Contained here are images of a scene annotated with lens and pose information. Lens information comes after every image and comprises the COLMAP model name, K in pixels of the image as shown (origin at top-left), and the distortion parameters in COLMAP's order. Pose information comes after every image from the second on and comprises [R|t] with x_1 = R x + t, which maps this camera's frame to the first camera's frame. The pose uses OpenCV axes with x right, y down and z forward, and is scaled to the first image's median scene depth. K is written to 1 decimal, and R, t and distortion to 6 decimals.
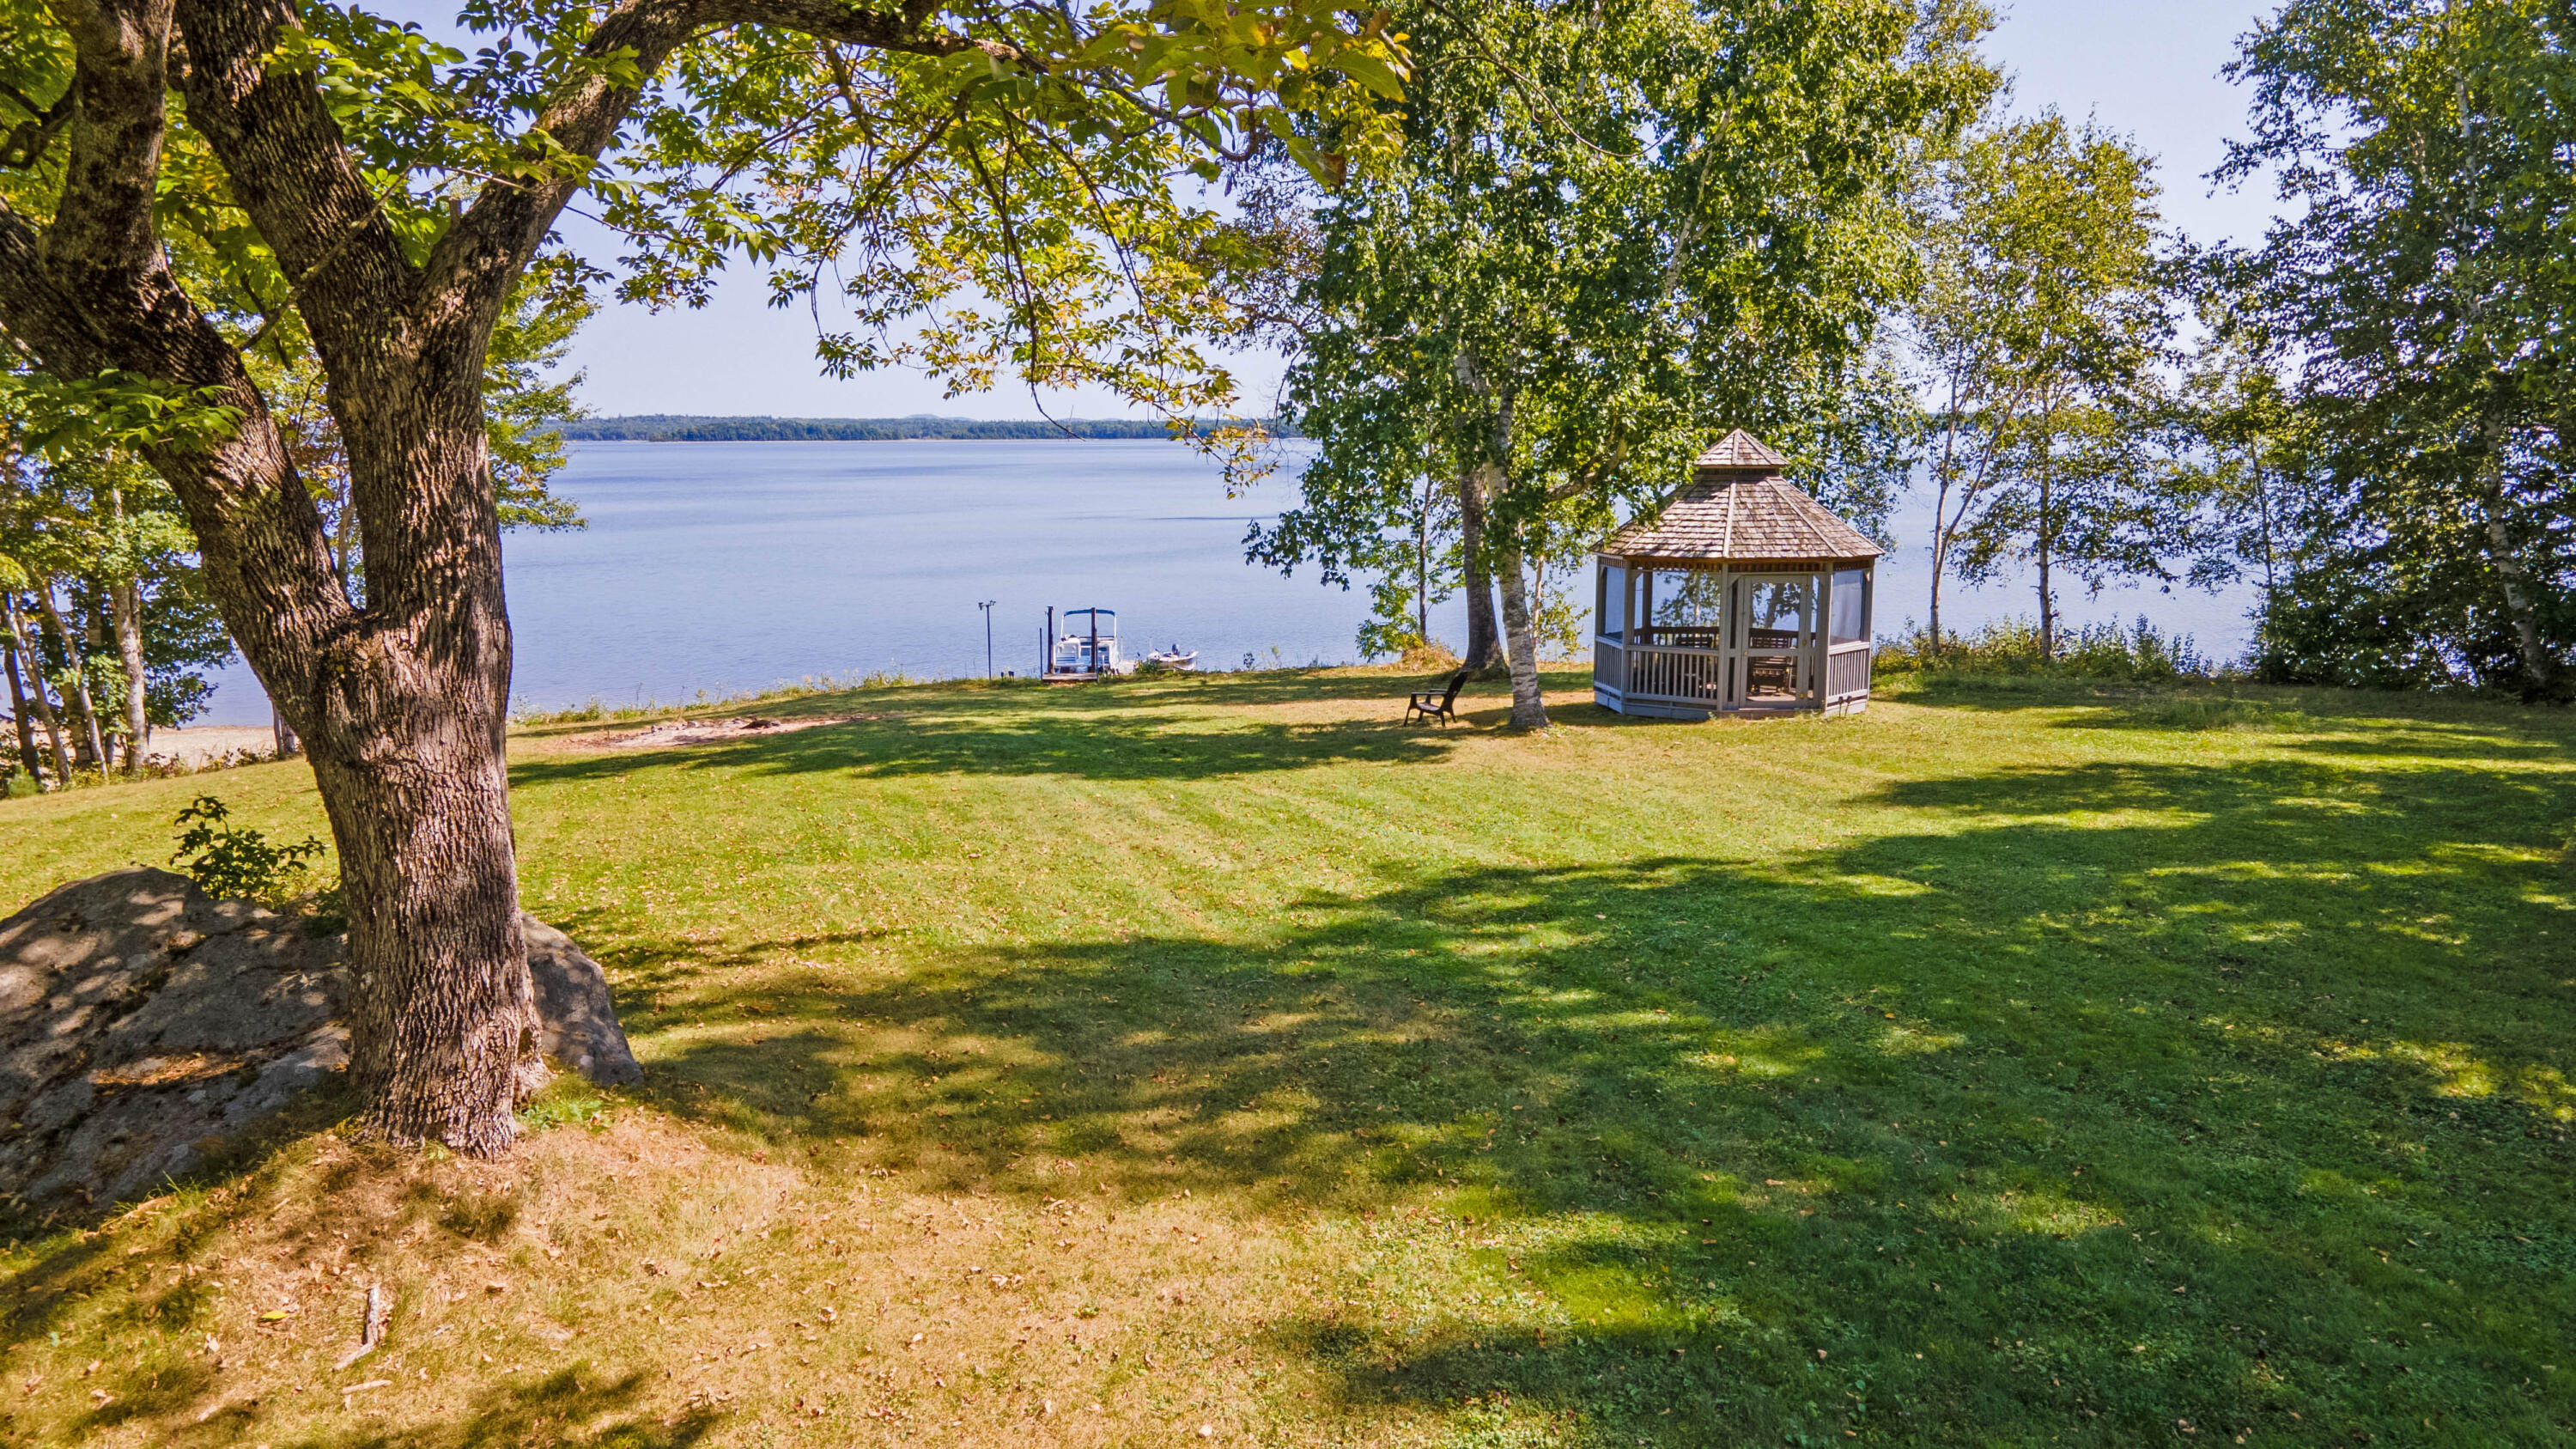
lens RADIAL K [[2115.6, 0, 1288.0], [0, 2115.6, 724.5], [0, 0, 1]] dist [-0.002344, -0.001384]
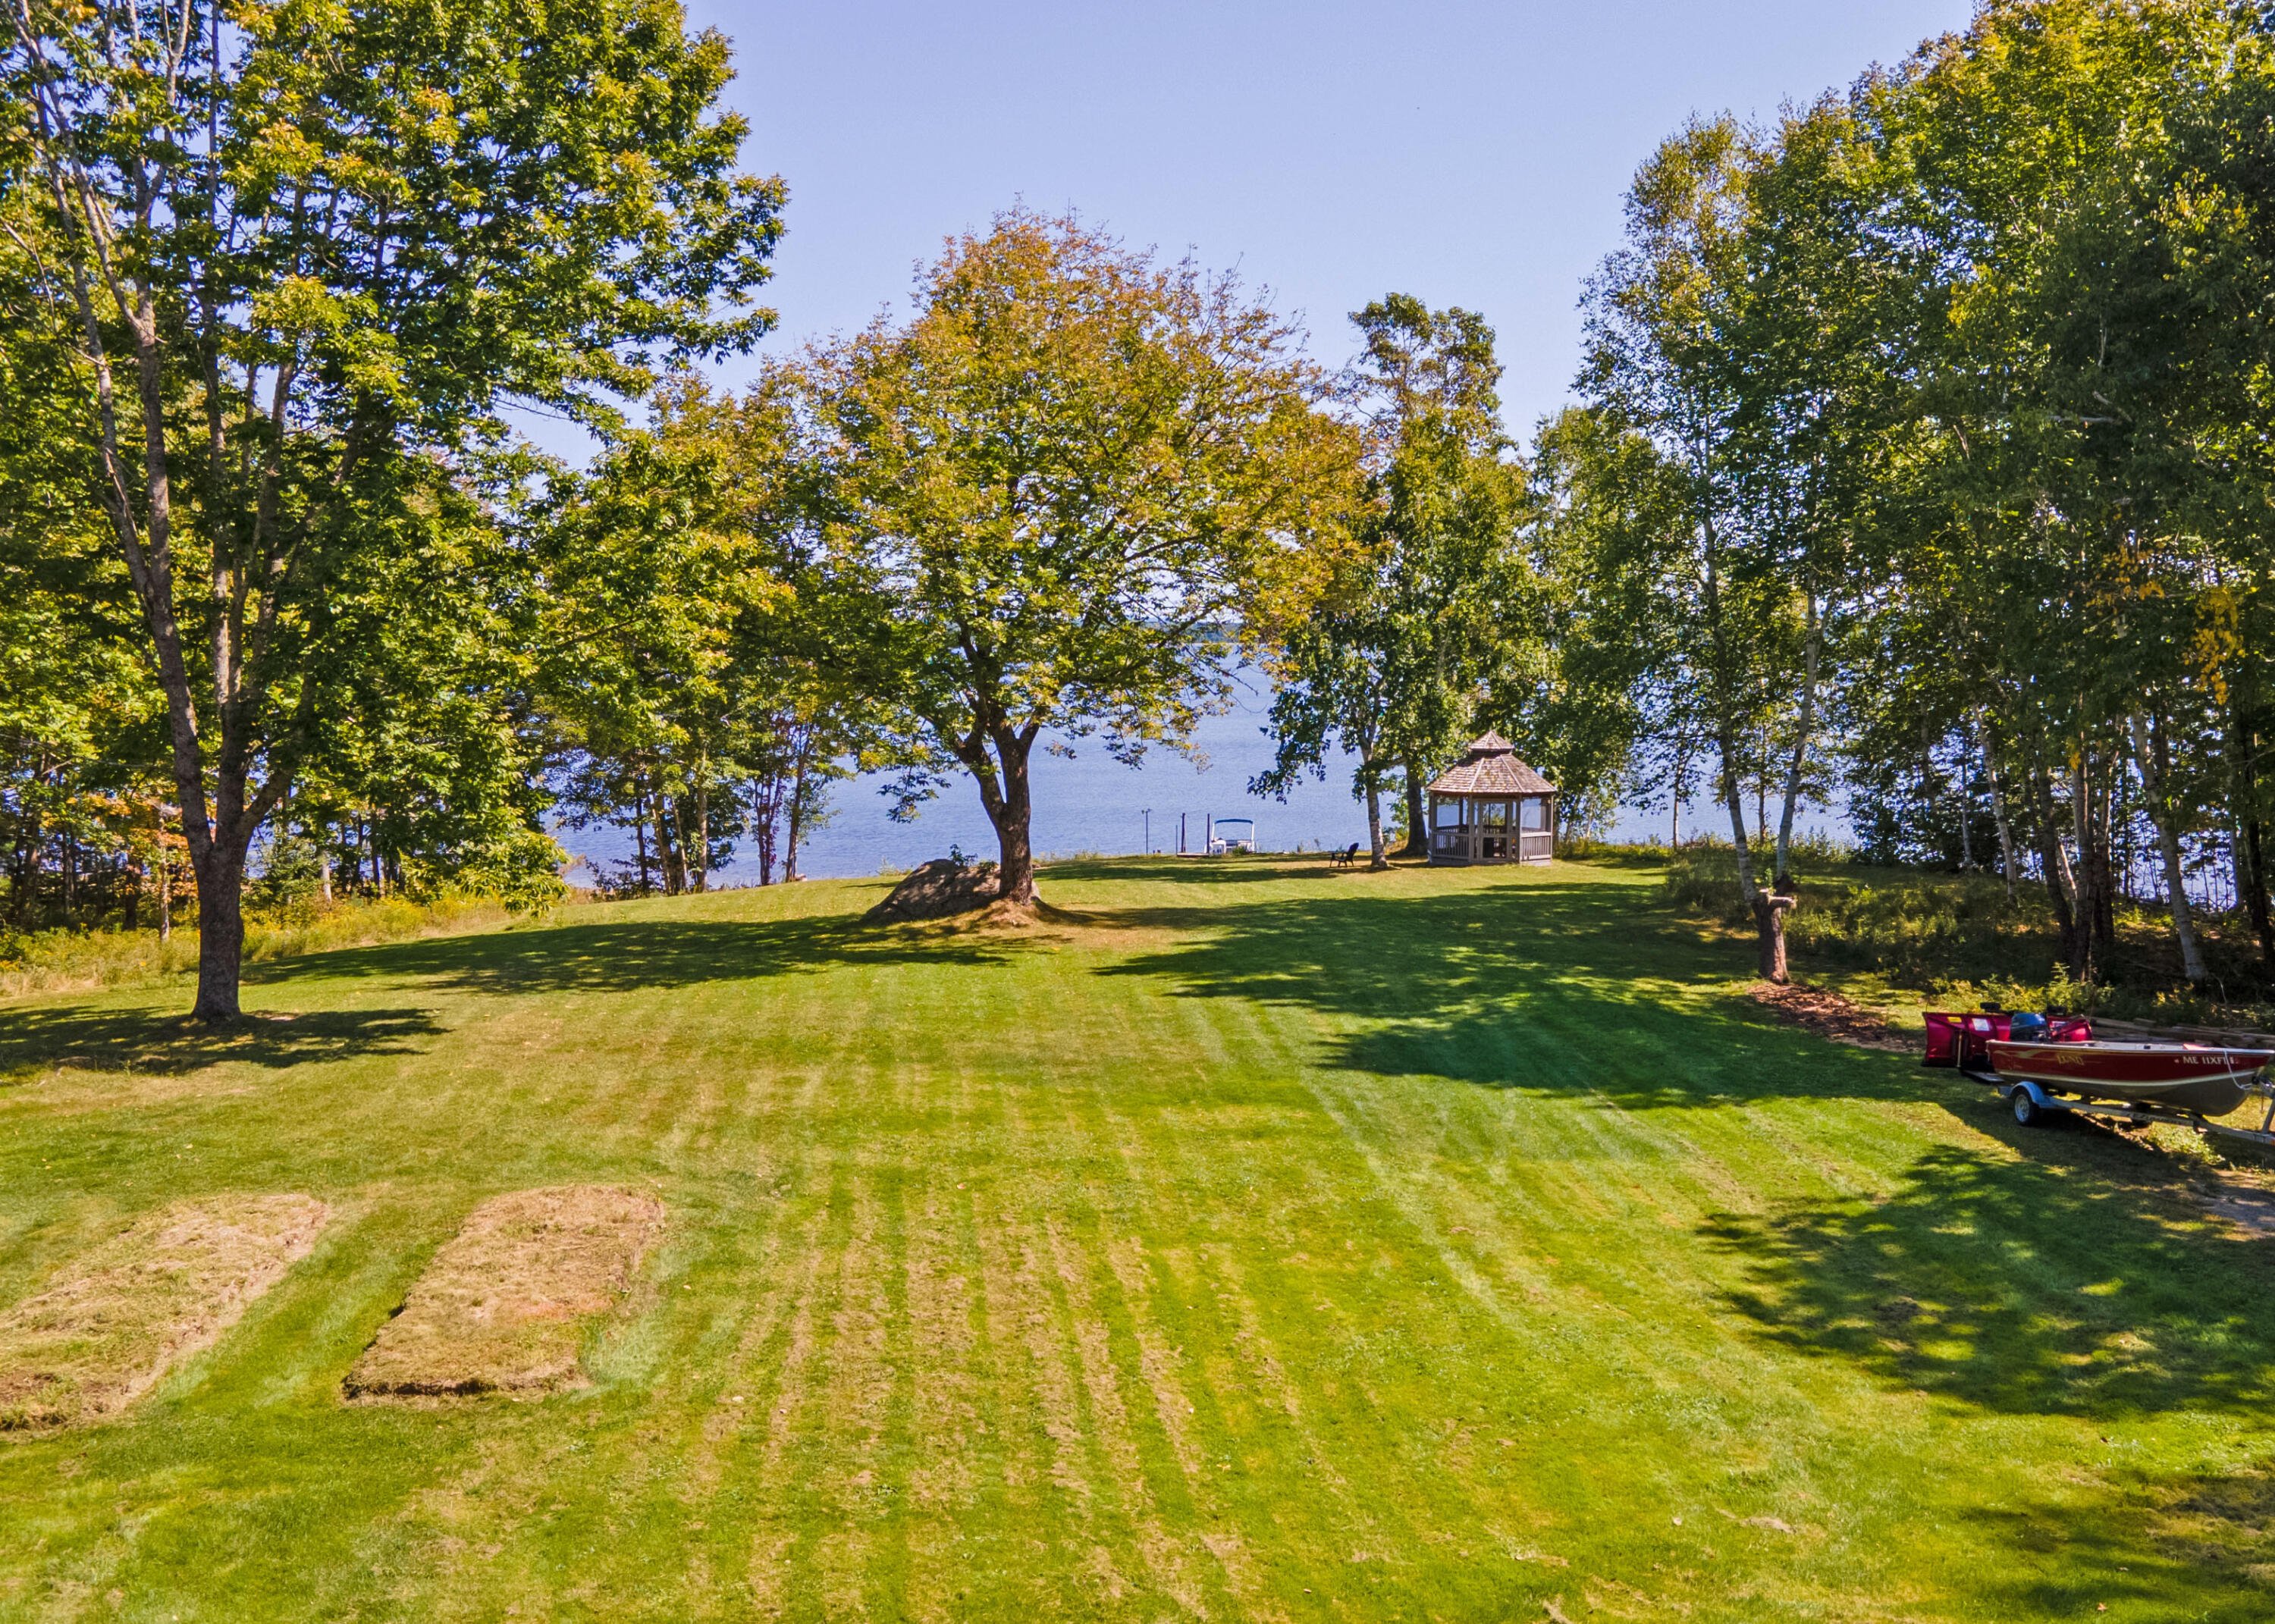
lens RADIAL K [[2164.4, 0, 1144.7], [0, 2164.4, 979.2], [0, 0, 1]] dist [0.029266, -0.138034]
pose [[0.987354, 0.024456, -0.156632, 0.221668], [-0.021870, 0.999595, 0.018207, 0.078287], [0.157014, -0.014552, 0.987489, -1.227638]]
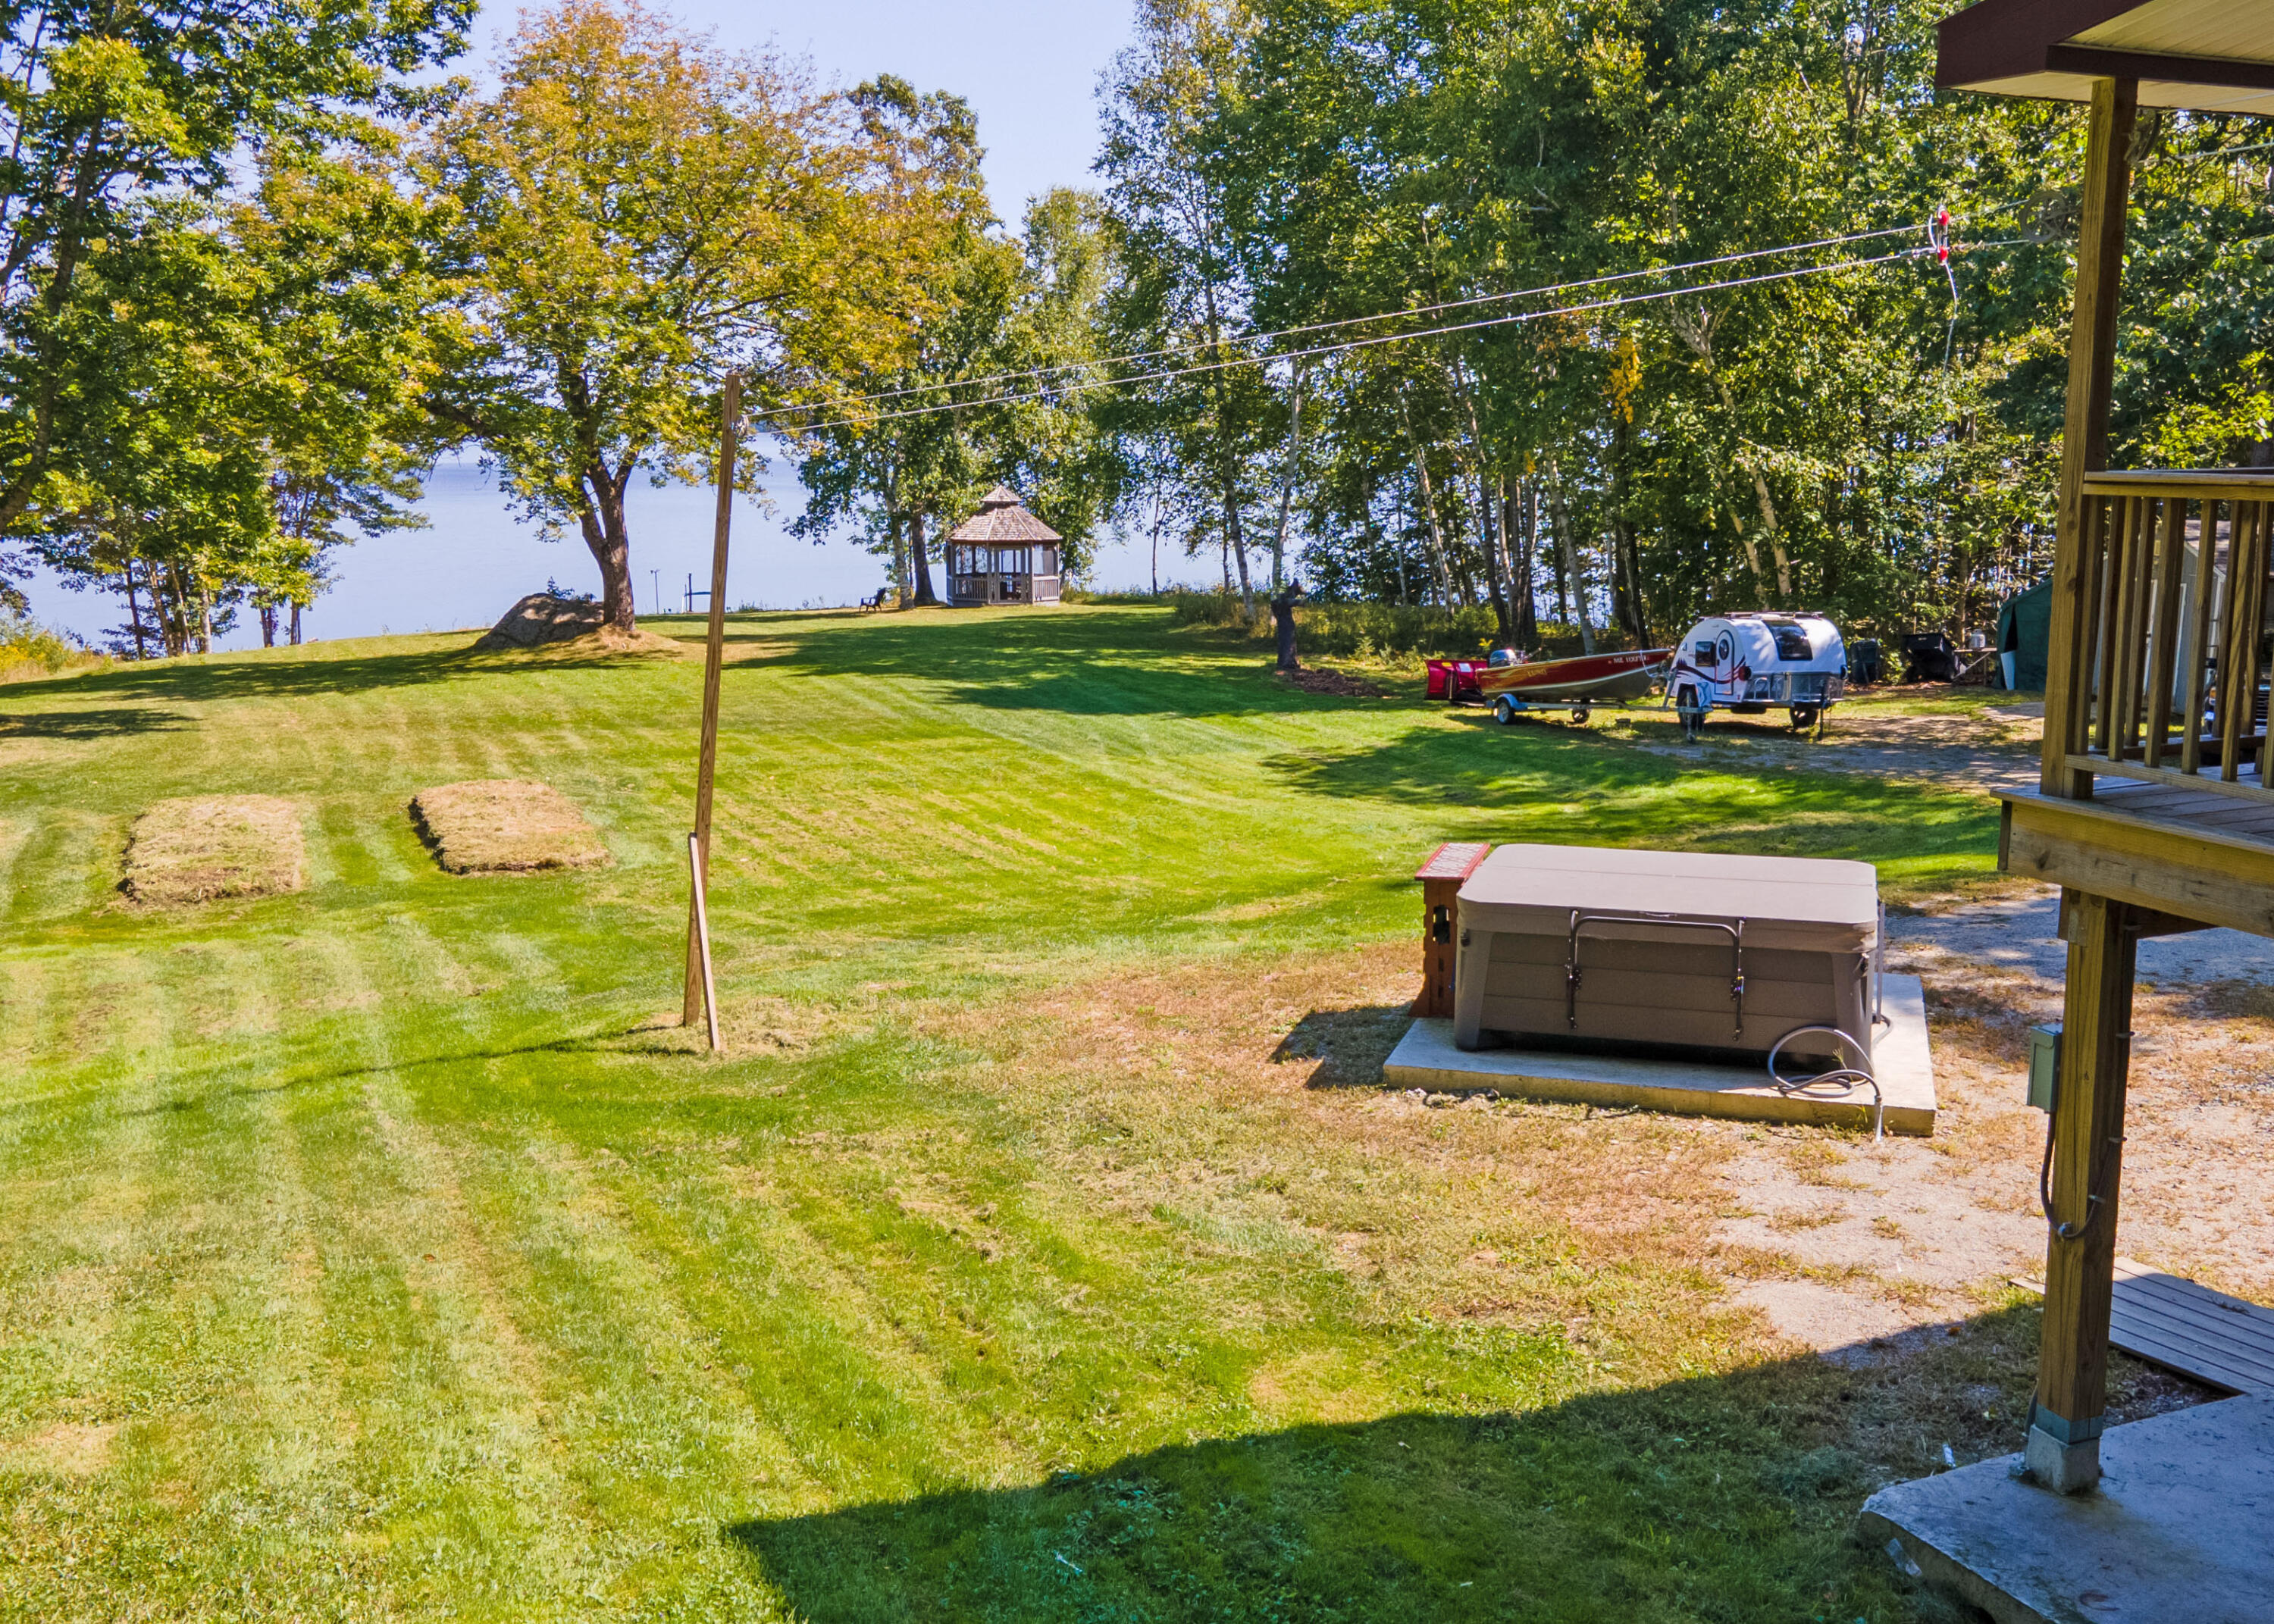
lens RADIAL K [[2163.5, 0, 1144.2], [0, 2163.5, 979.1], [0, 0, 1]] dist [0.029266, -0.138034]
pose [[0.994135, -0.019467, 0.106382, 0.106110], [0.007774, 0.993984, 0.109246, 0.149065], [-0.107868, -0.107779, 0.988306, -1.502988]]
